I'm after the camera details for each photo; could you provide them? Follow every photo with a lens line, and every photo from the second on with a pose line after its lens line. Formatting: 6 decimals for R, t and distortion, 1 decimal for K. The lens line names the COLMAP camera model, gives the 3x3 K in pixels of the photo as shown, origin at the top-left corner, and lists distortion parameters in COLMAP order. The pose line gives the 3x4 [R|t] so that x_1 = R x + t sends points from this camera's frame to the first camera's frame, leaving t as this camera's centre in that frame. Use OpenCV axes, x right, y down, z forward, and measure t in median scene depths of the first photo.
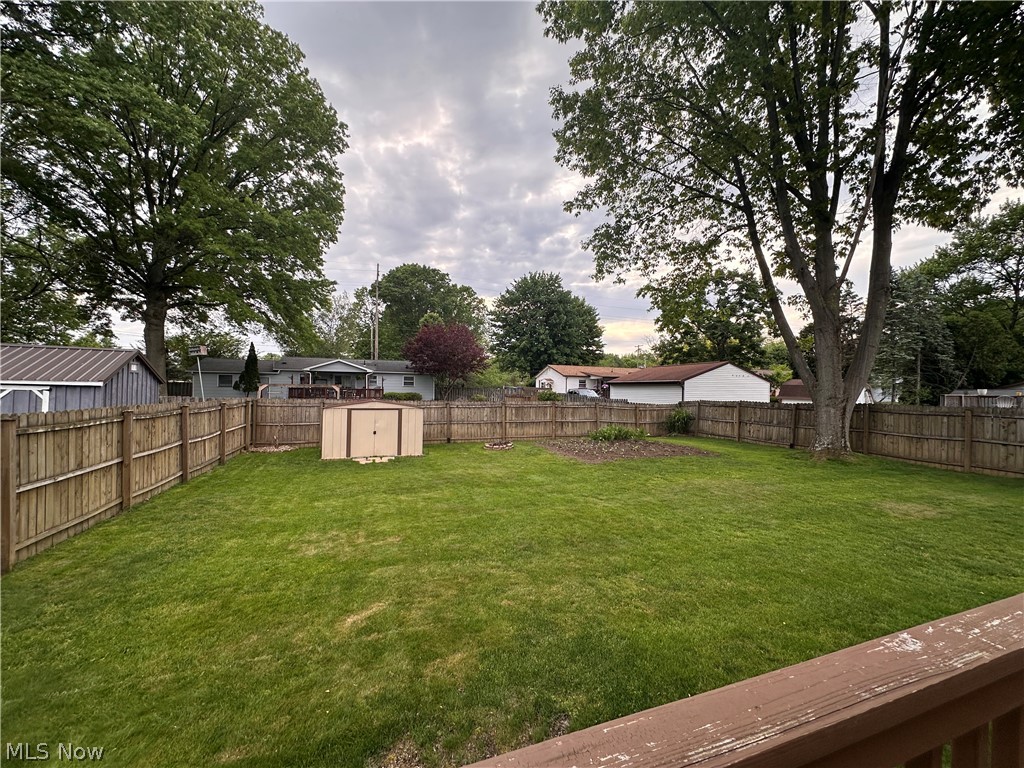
lens RADIAL K [[411.5, 0, 513.6], [0, 411.5, 387.8], [0, 0, 1]] dist [0.001147, 0.000030]
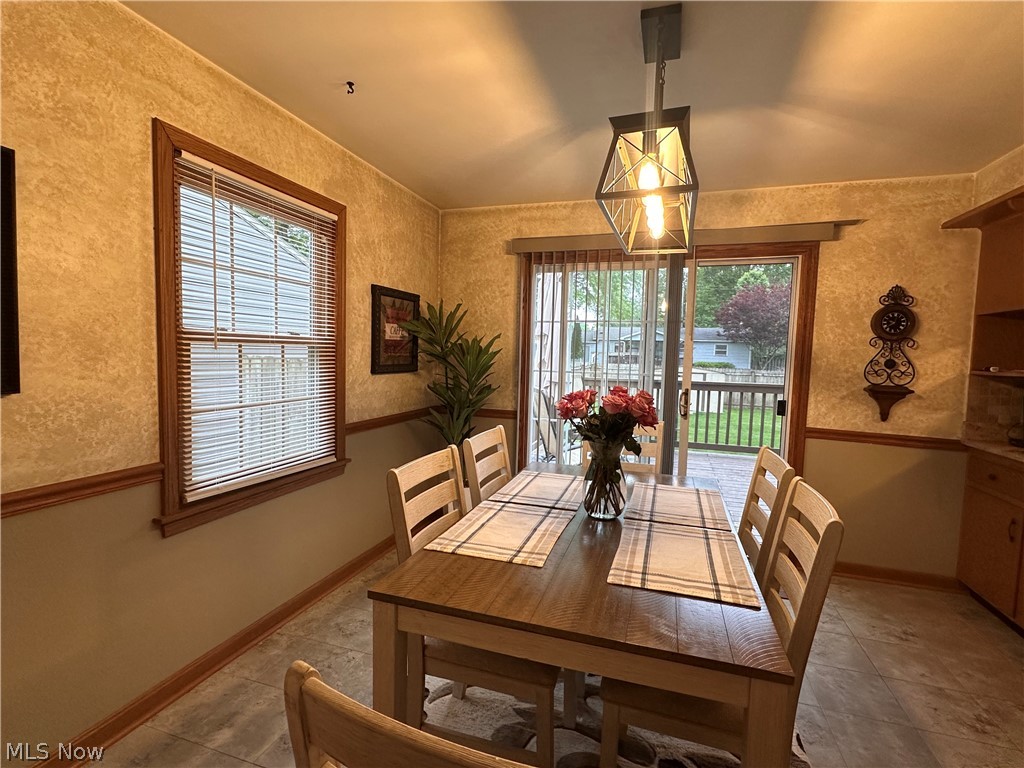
lens RADIAL K [[483.7, 0, 511.4], [0, 483.7, 384.4], [0, 0, 1]] dist [-0.002117, 0.000479]
pose [[0.785433, 0.048495, -0.617044, 0.057041], [-0.014241, 0.998078, 0.060315, 0.002508], [0.618783, -0.038586, 0.784614, -0.169415]]
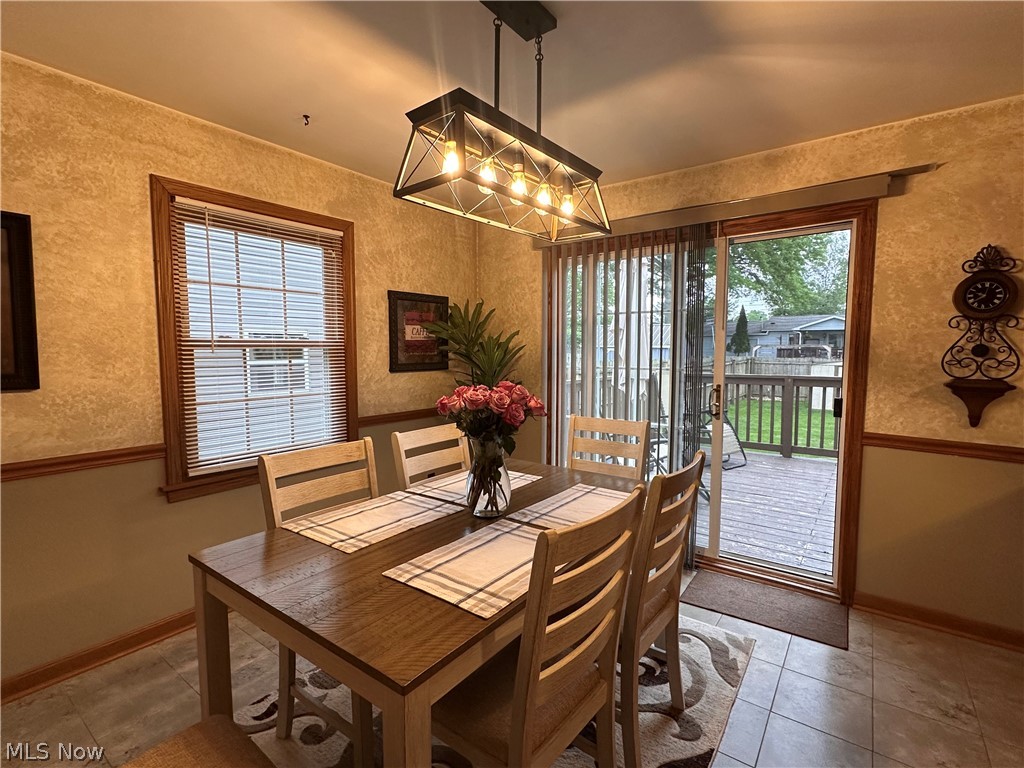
lens RADIAL K [[483.7, 0, 511.8], [0, 483.7, 383.6], [0, 0, 1]] dist [-0.002117, 0.000479]
pose [[0.545001, 0.047442, -0.837092, 0.073788], [0.010964, 0.997909, 0.063694, 0.002657], [0.838364, -0.043892, 0.543341, -0.151216]]
